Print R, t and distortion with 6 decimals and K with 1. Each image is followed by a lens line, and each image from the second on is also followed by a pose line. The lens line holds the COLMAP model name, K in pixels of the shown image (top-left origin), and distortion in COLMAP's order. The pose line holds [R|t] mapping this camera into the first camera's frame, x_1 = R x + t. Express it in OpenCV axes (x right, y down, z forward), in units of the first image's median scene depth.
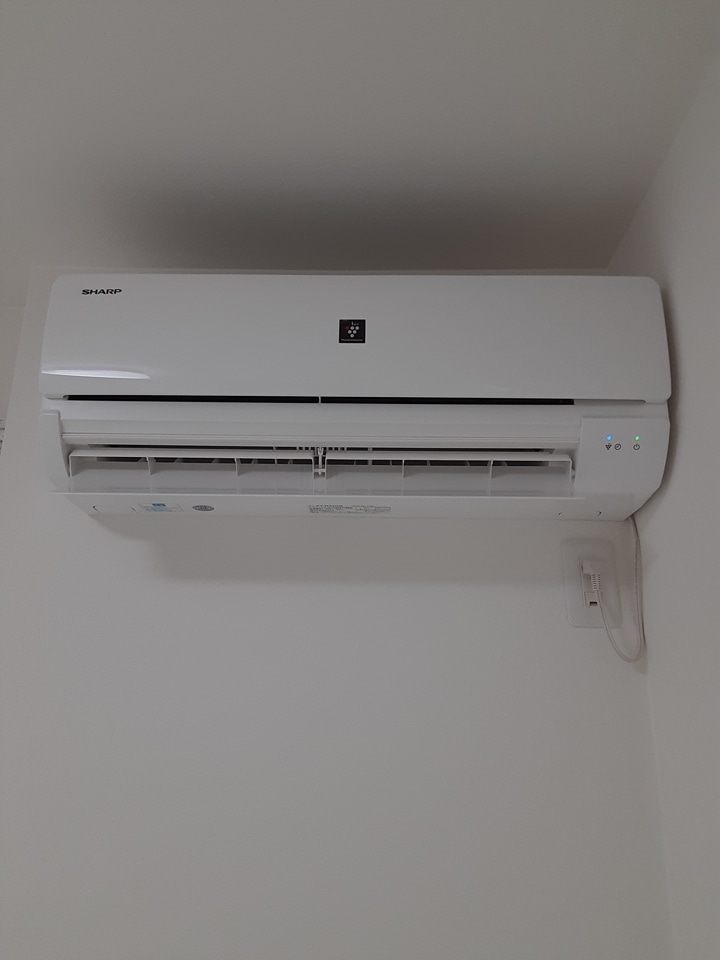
lens RADIAL K [[764.4, 0, 358.5], [0, 764.4, 485.3], [0, 0, 1]] dist [0.097688, -0.137645]
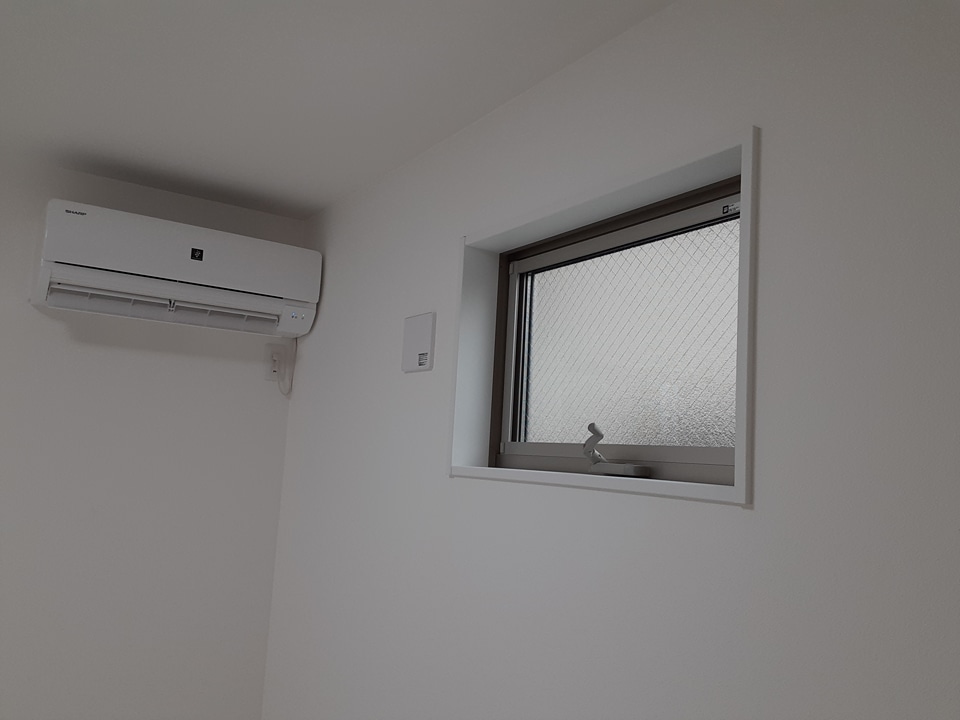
lens RADIAL K [[764.4, 0, 472.0], [0, 764.4, 360.6], [0, 0, 1]] dist [0.097688, -0.137645]
pose [[0.819496, 0.090516, 0.565891, -0.607199], [-0.216447, 0.963197, 0.159383, -0.432933], [-0.530638, -0.253099, 0.808928, -1.392817]]
